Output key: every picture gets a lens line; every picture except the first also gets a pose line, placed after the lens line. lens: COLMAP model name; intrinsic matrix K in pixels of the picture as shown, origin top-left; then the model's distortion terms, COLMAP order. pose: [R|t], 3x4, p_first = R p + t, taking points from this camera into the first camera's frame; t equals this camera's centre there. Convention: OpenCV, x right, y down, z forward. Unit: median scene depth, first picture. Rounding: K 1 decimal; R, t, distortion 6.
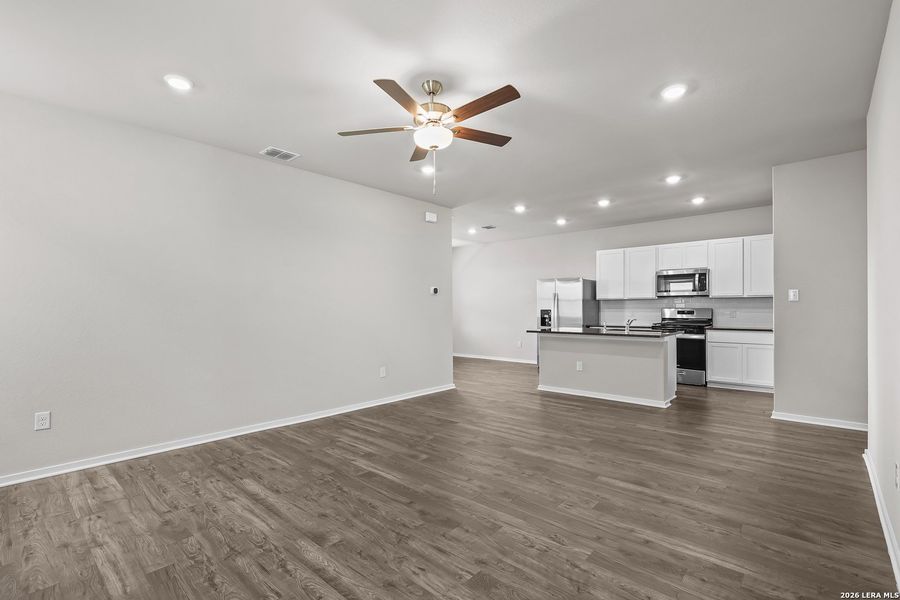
lens RADIAL K [[417.2, 0, 446.5], [0, 417.2, 302.9], [0, 0, 1]] dist [-0.003154, -0.000007]
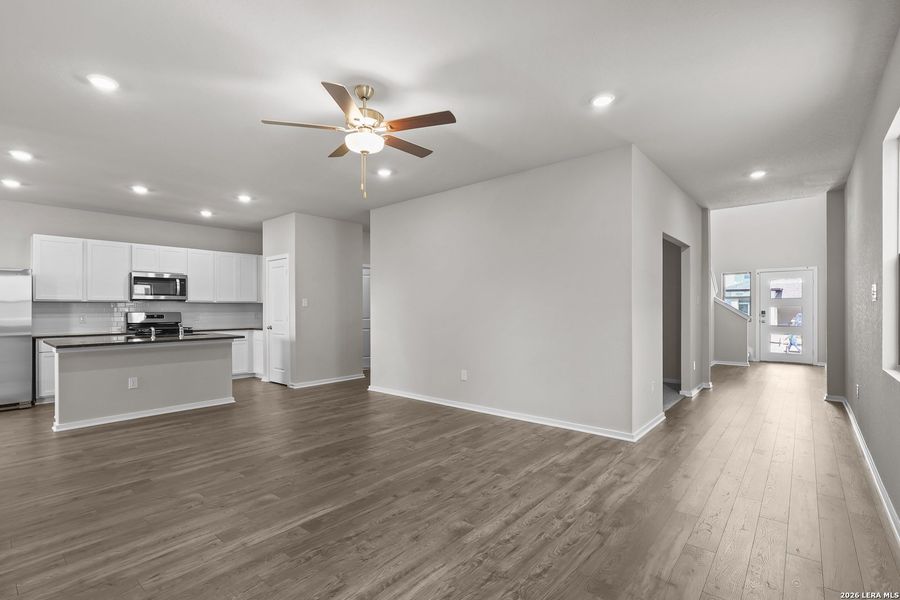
lens RADIAL K [[417.2, 0, 446.5], [0, 417.2, 302.9], [0, 0, 1]] dist [-0.003154, -0.000007]
pose [[-0.029068, 0.019338, 0.999390, -0.763113], [-0.006654, 0.999787, -0.019539, 0.009547], [-0.999555, -0.007218, -0.028933, 0.604298]]
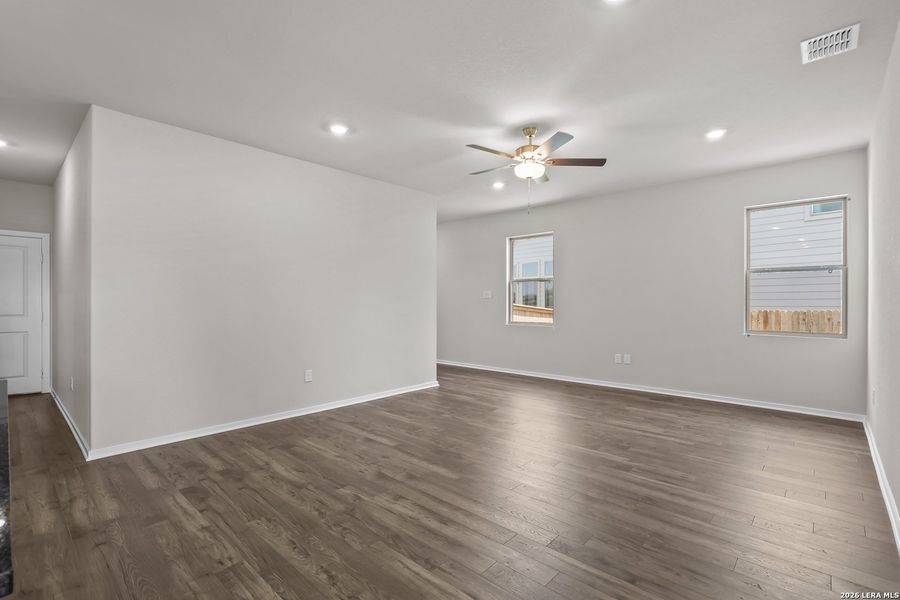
lens RADIAL K [[415.1, 0, 453.6], [0, 415.1, 304.8], [0, 0, 1]] dist [-0.001302, -0.000027]
pose [[-0.999978, 0.005537, -0.003652, 0.153360], [0.005541, 0.999984, -0.001040, 0.018013], [0.003646, -0.001060, -0.999993, 1.663775]]
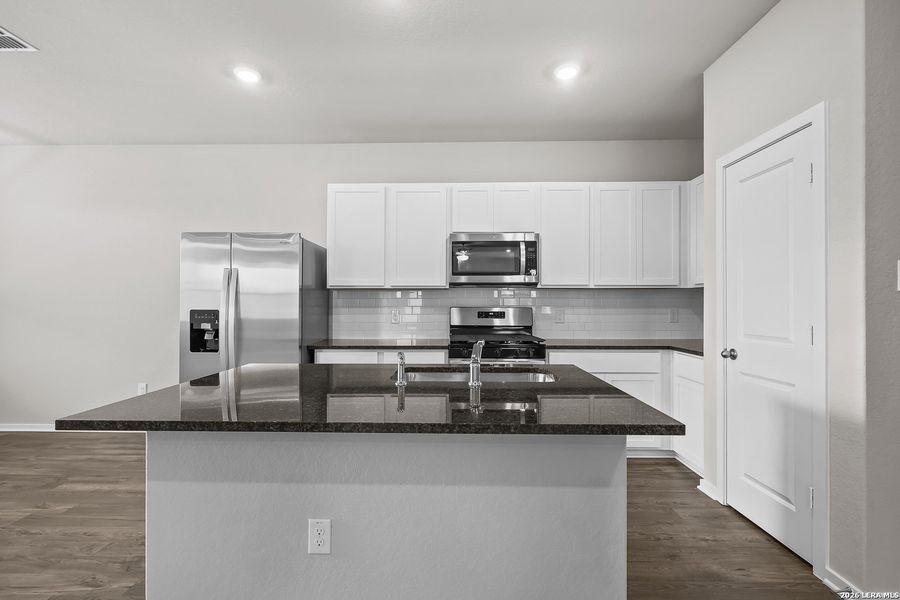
lens RADIAL K [[417.2, 0, 446.5], [0, 417.2, 302.9], [0, 0, 1]] dist [-0.003154, -0.000007]
pose [[0.751084, 0.007251, 0.660167, 0.302367], [-0.011489, 0.999932, 0.002088, 0.012542], [-0.660107, -0.009153, 0.751116, 1.116894]]
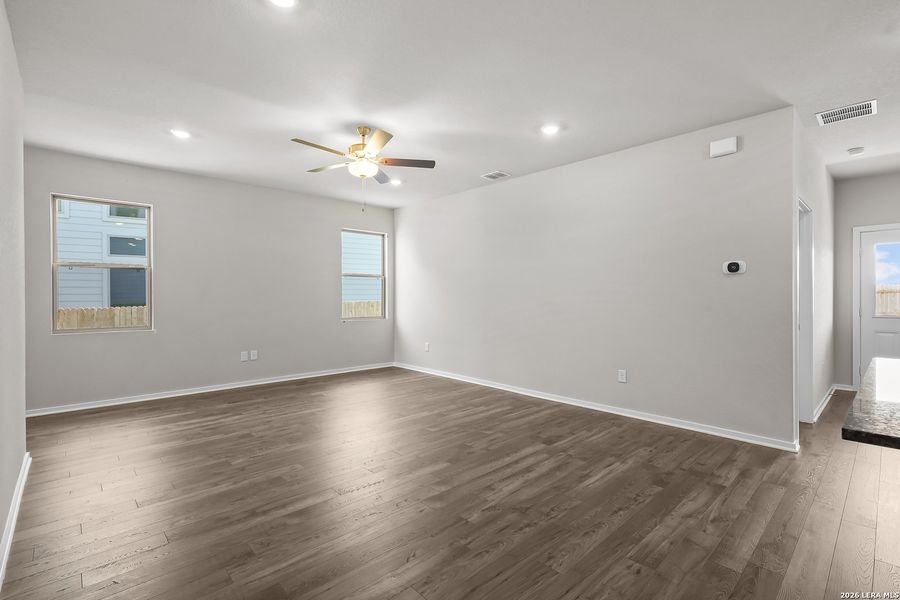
lens RADIAL K [[411.2, 0, 442.4], [0, 411.2, 292.6], [0, 0, 1]] dist [-0.007294, -0.000015]
pose [[-0.091210, -0.003948, -0.995824, 0.911703], [0.012250, 0.999912, -0.005086, 0.007209], [0.995756, -0.012662, -0.091154, 0.994889]]
